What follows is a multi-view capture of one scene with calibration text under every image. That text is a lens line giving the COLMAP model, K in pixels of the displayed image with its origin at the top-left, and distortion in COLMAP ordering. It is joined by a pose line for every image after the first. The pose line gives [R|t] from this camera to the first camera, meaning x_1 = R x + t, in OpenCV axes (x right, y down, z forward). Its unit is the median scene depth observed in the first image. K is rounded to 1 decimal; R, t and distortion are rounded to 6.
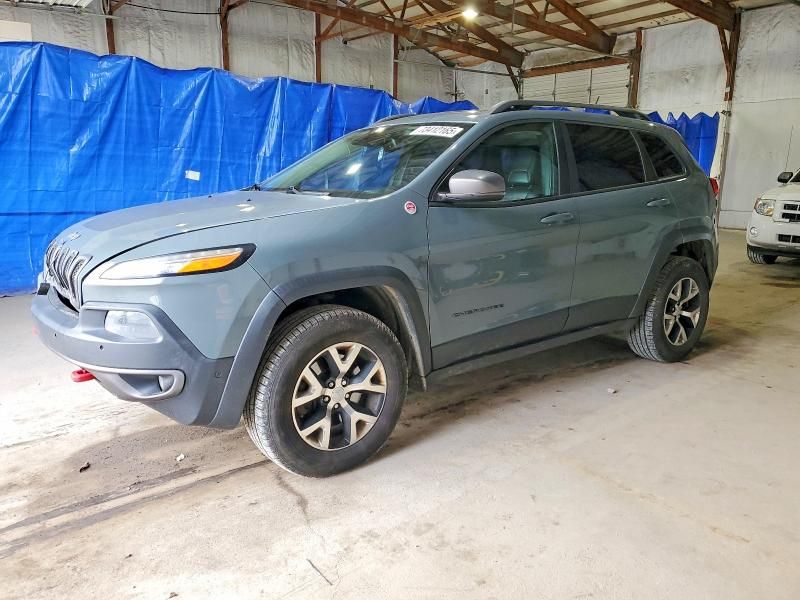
lens RADIAL K [[607.9, 0, 397.1], [0, 607.9, 303.5], [0, 0, 1]] dist [0.032379, -0.009925]
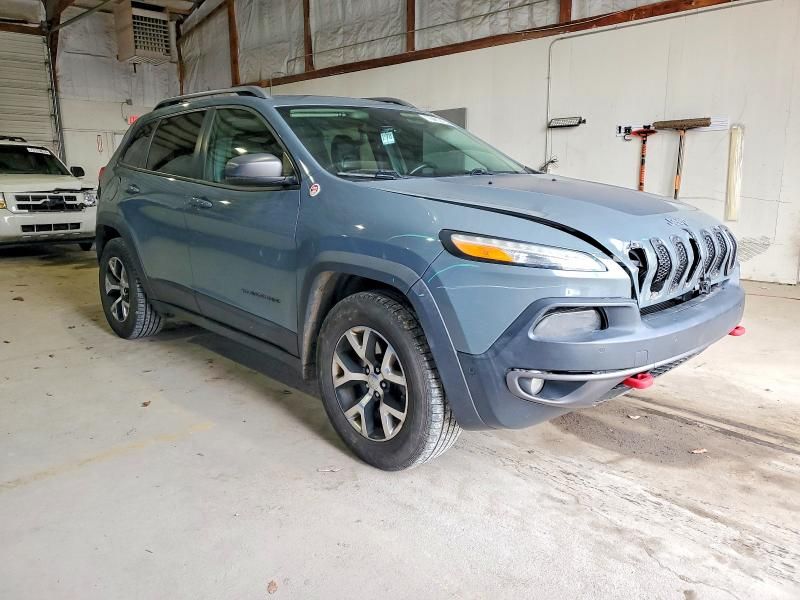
lens RADIAL K [[607.9, 0, 394.4], [0, 607.9, 297.0], [0, 0, 1]] dist [0.032379, -0.009925]
pose [[-0.100459, -0.207862, 0.972986, -1.220643], [0.215964, 0.950061, 0.225263, -0.261458], [-0.971220, 0.232760, -0.050552, 1.312977]]
